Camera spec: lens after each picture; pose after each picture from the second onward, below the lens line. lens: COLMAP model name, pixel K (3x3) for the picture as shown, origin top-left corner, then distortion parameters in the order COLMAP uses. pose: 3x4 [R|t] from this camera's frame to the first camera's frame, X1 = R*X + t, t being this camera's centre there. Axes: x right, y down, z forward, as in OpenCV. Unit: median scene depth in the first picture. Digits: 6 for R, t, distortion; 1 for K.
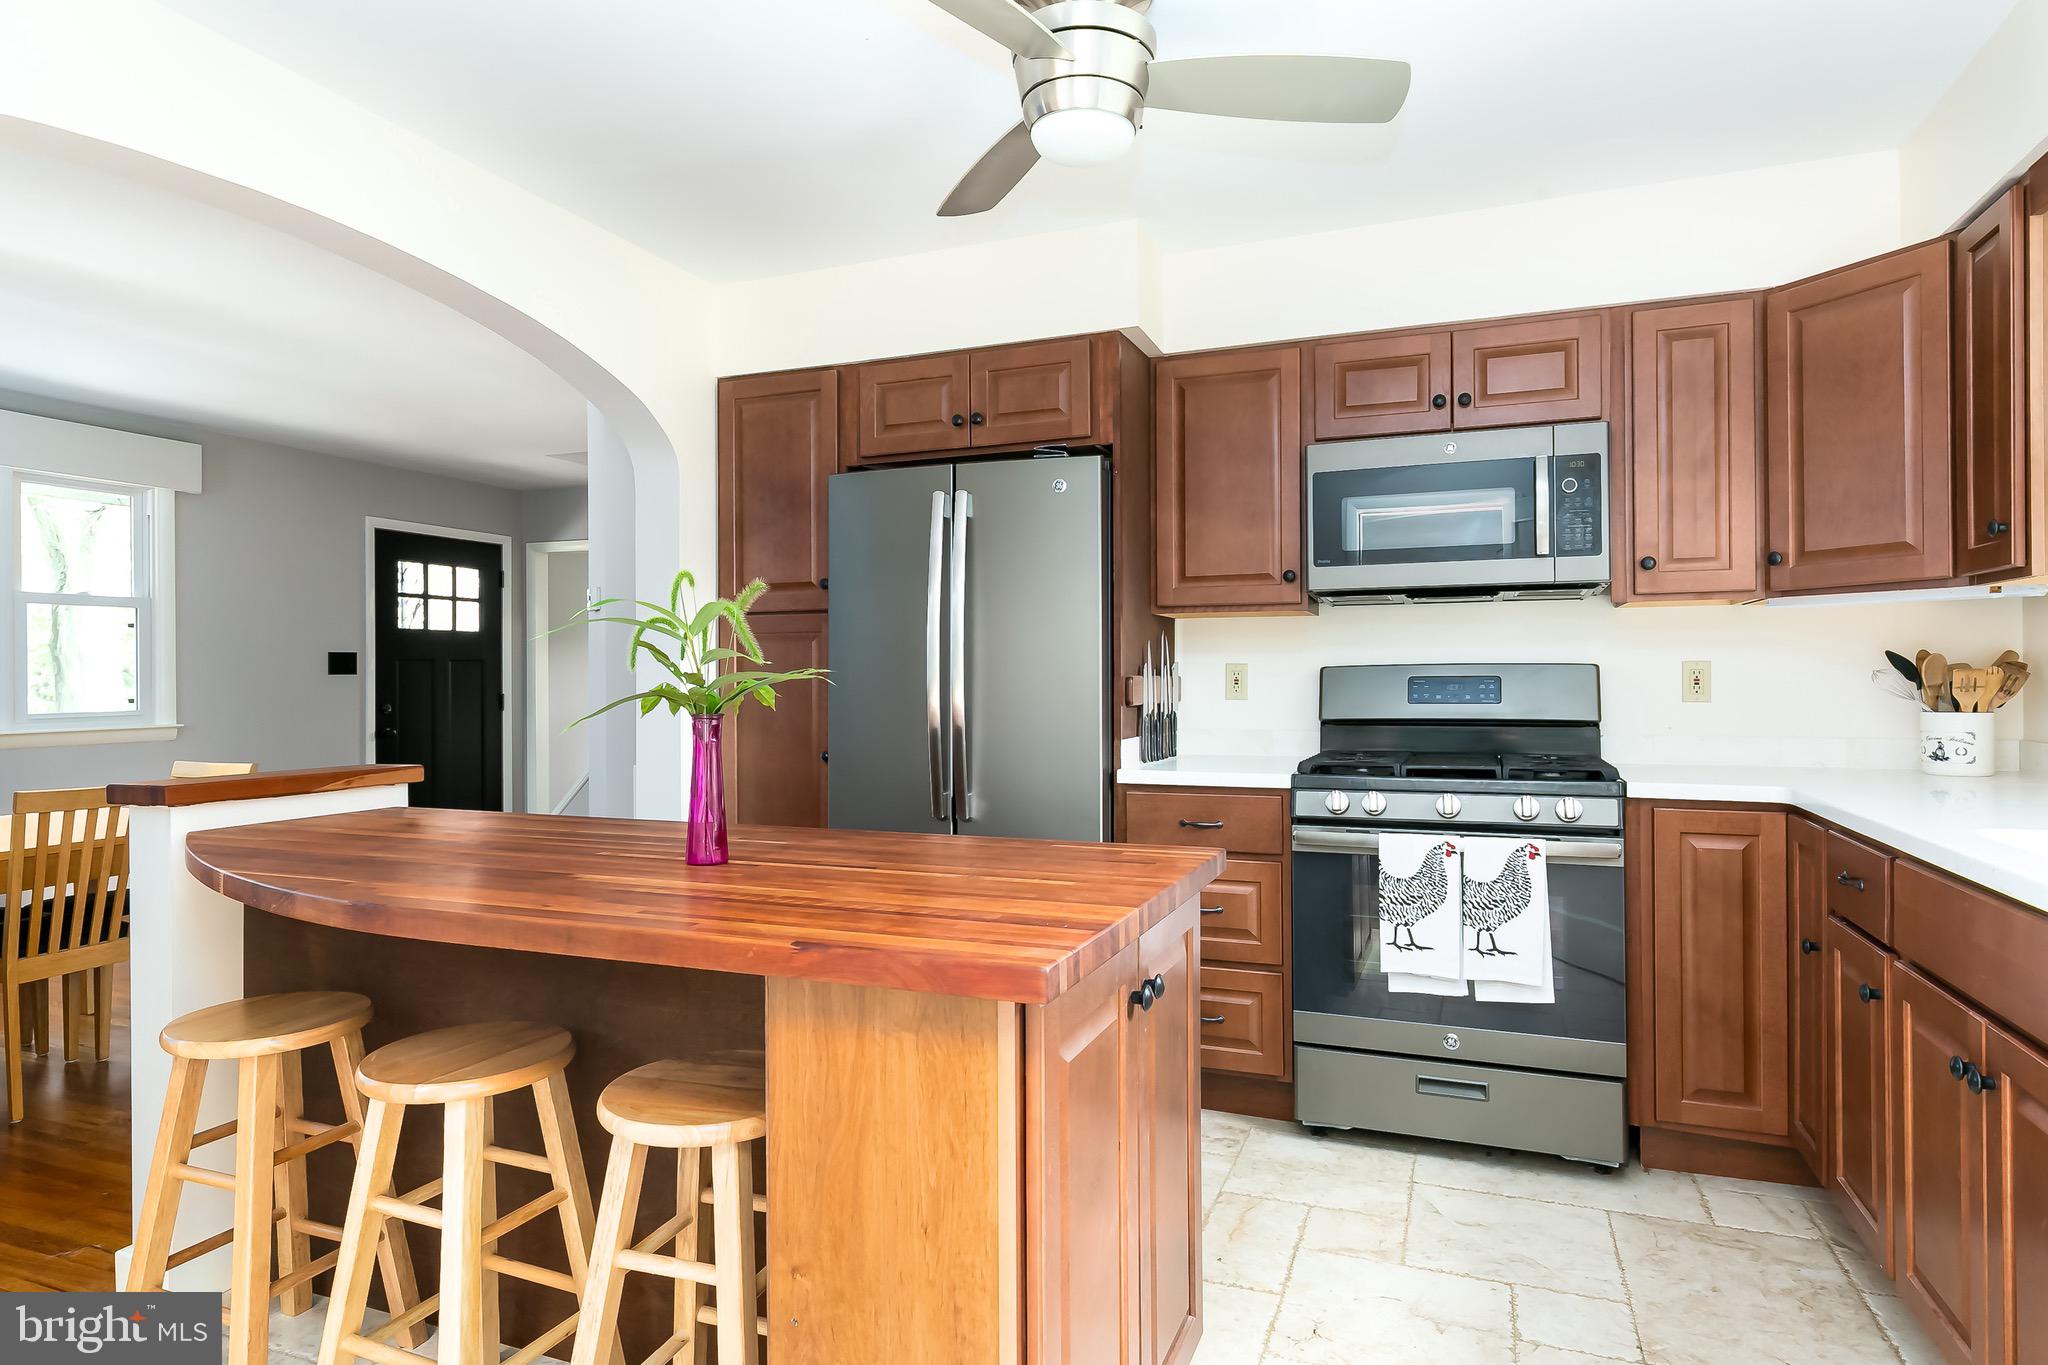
lens RADIAL K [[1160.7, 0, 1014.0], [0, 1160.7, 673.1], [0, 0, 1]] dist [0.003775, 0.001202]
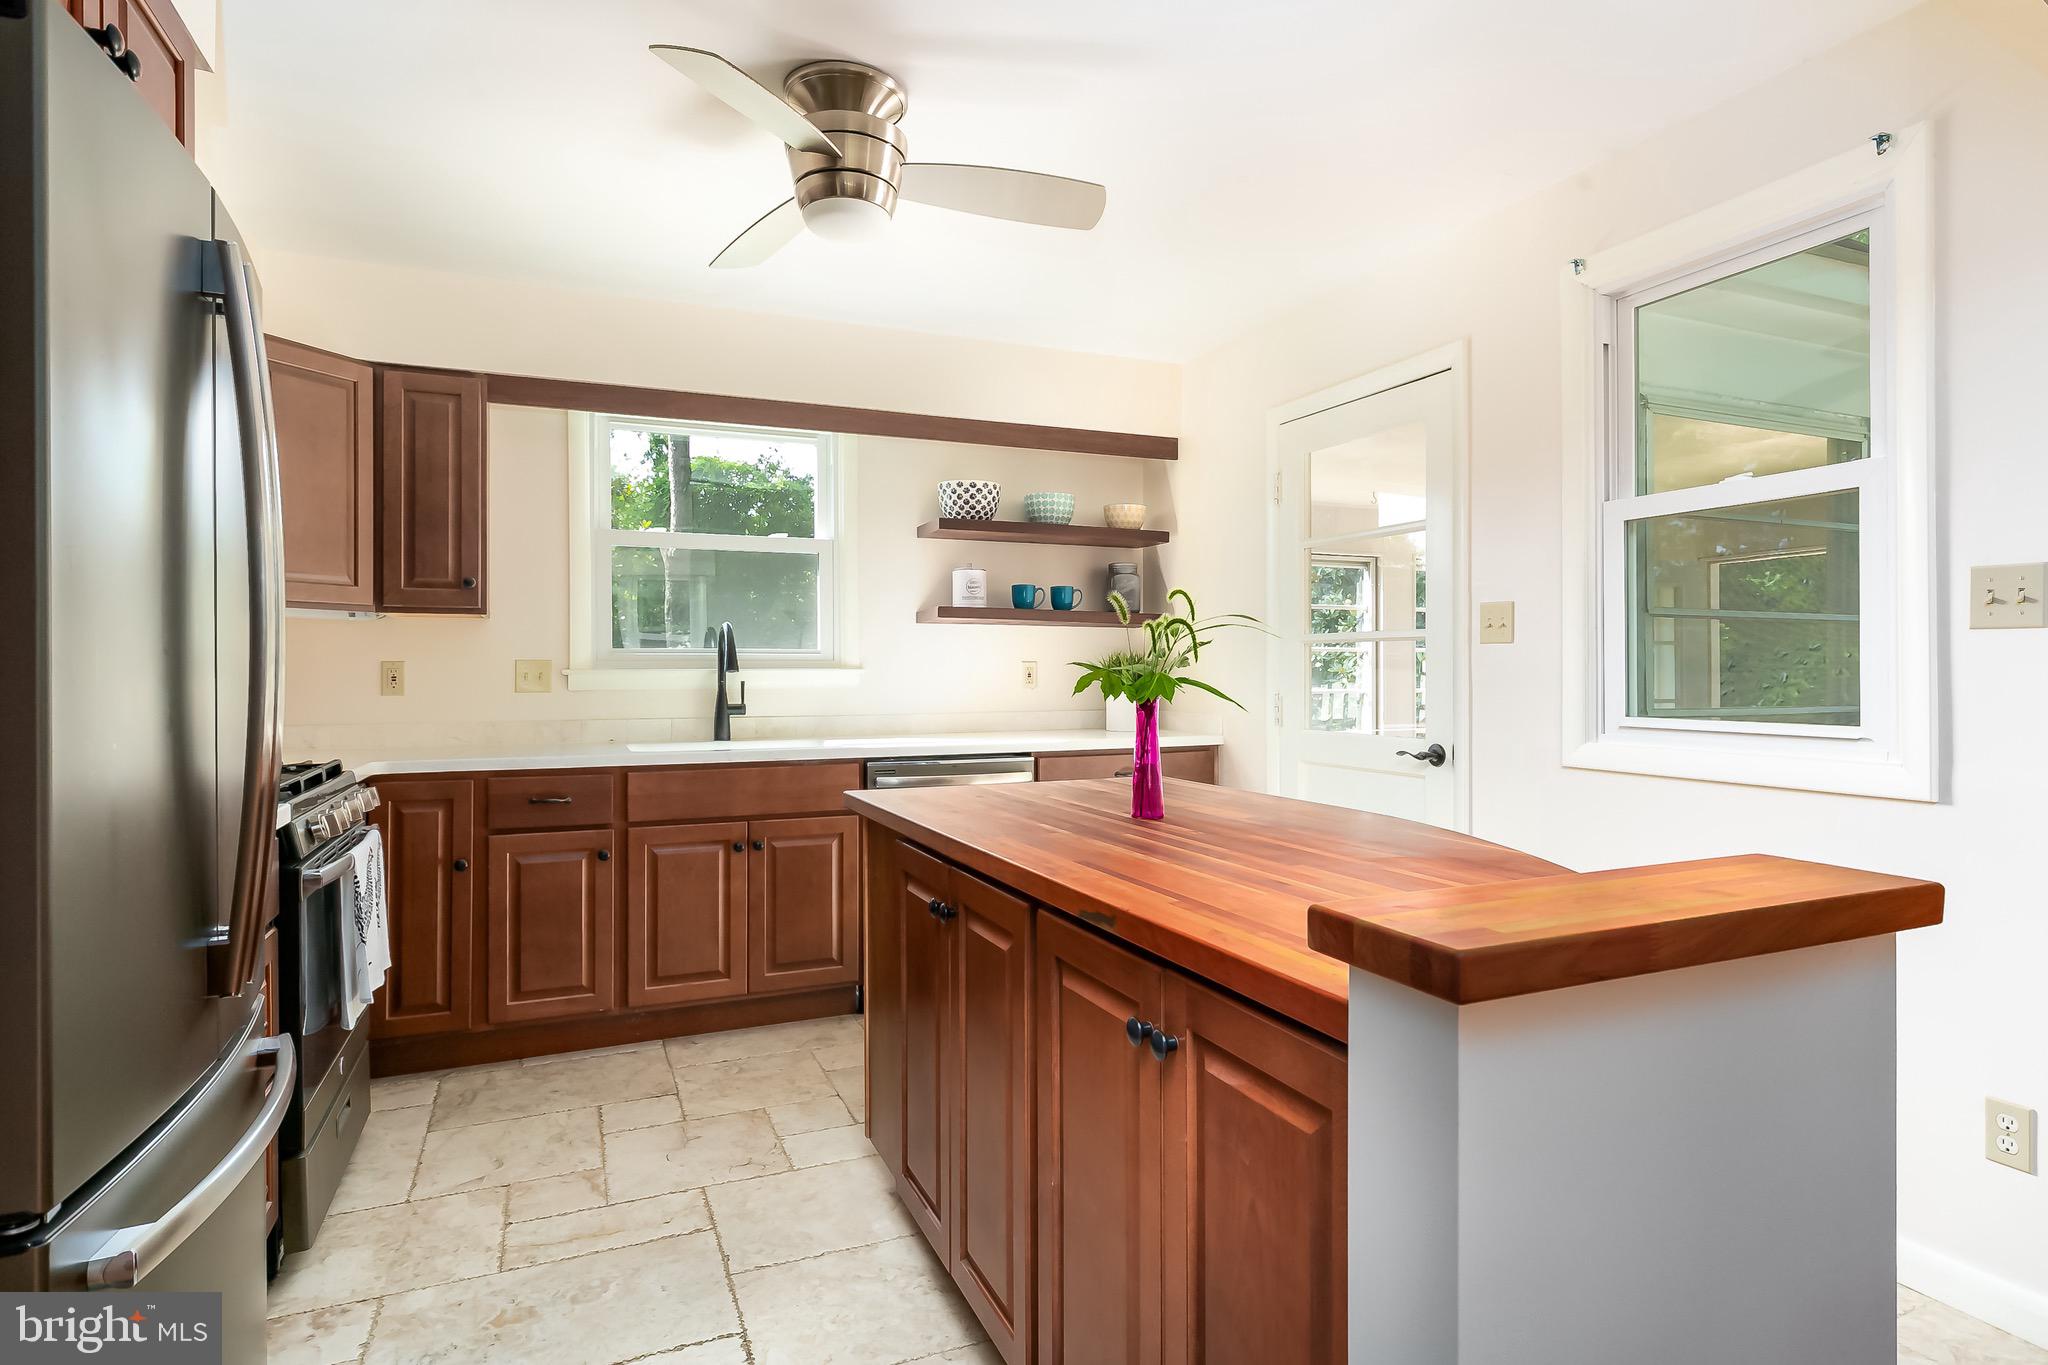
lens RADIAL K [[1141.7, 0, 1060.9], [0, 1141.7, 669.8], [0, 0, 1]] dist [0.012926, -0.014731]
pose [[-0.729861, 0.007871, 0.683550, -0.945606], [0.002170, 0.999955, -0.009198, 0.012669], [-0.683592, -0.005230, -0.729846, 1.788309]]
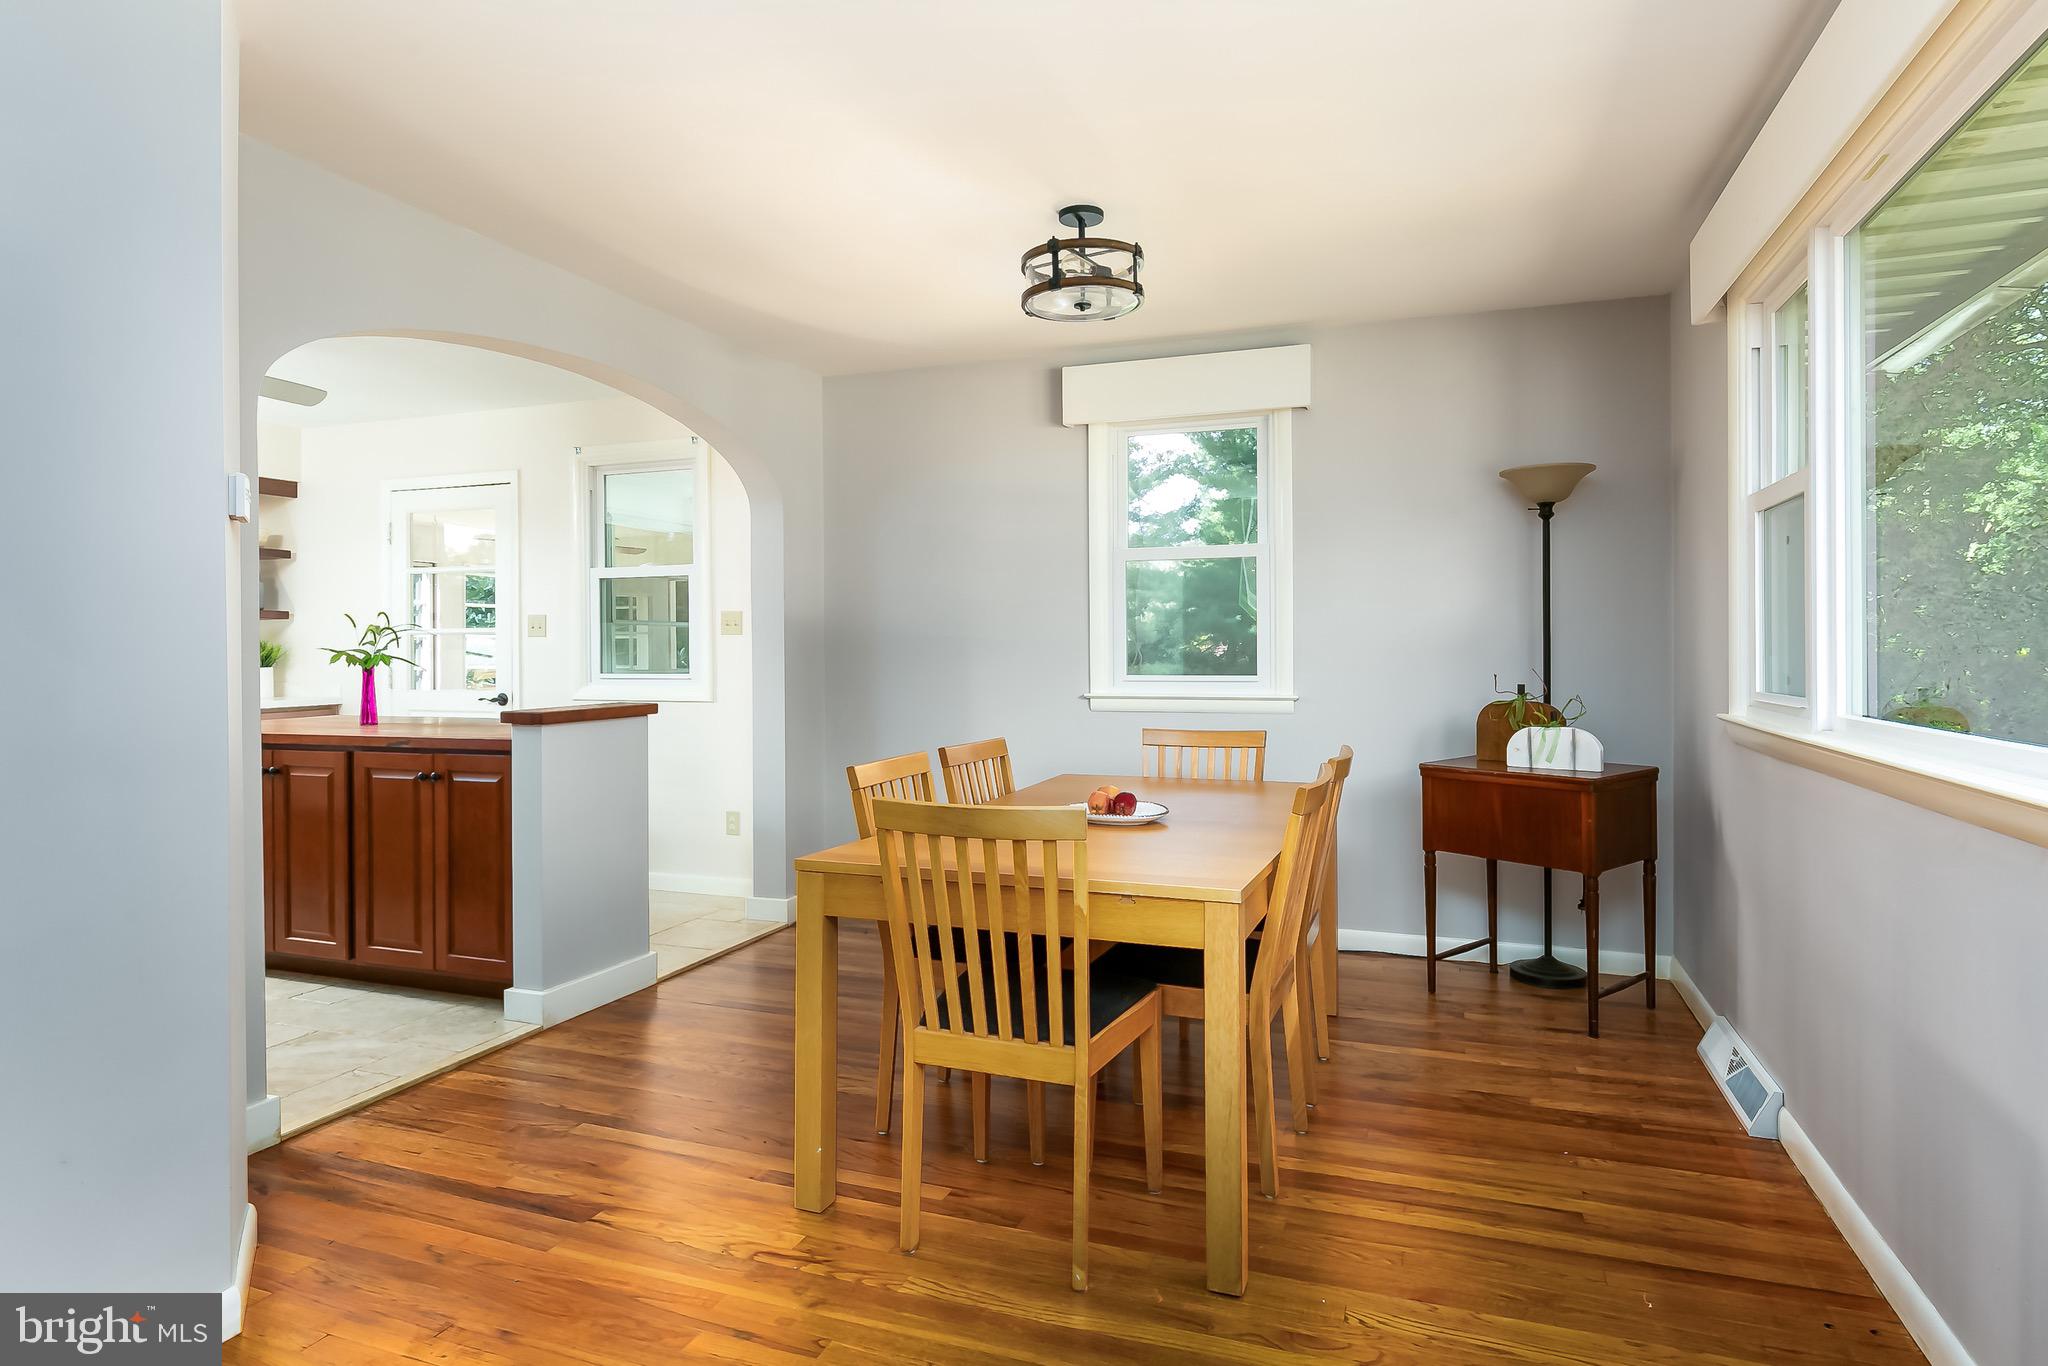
lens RADIAL K [[1146.8, 0, 1009.6], [0, 1146.8, 652.3], [0, 0, 1]] dist [0.001893, -0.000434]
pose [[-0.999732, 0.011343, -0.020195, -1.480084], [0.011413, 0.999929, -0.003325, 0.025258], [0.020156, -0.003555, -0.999791, 3.243844]]
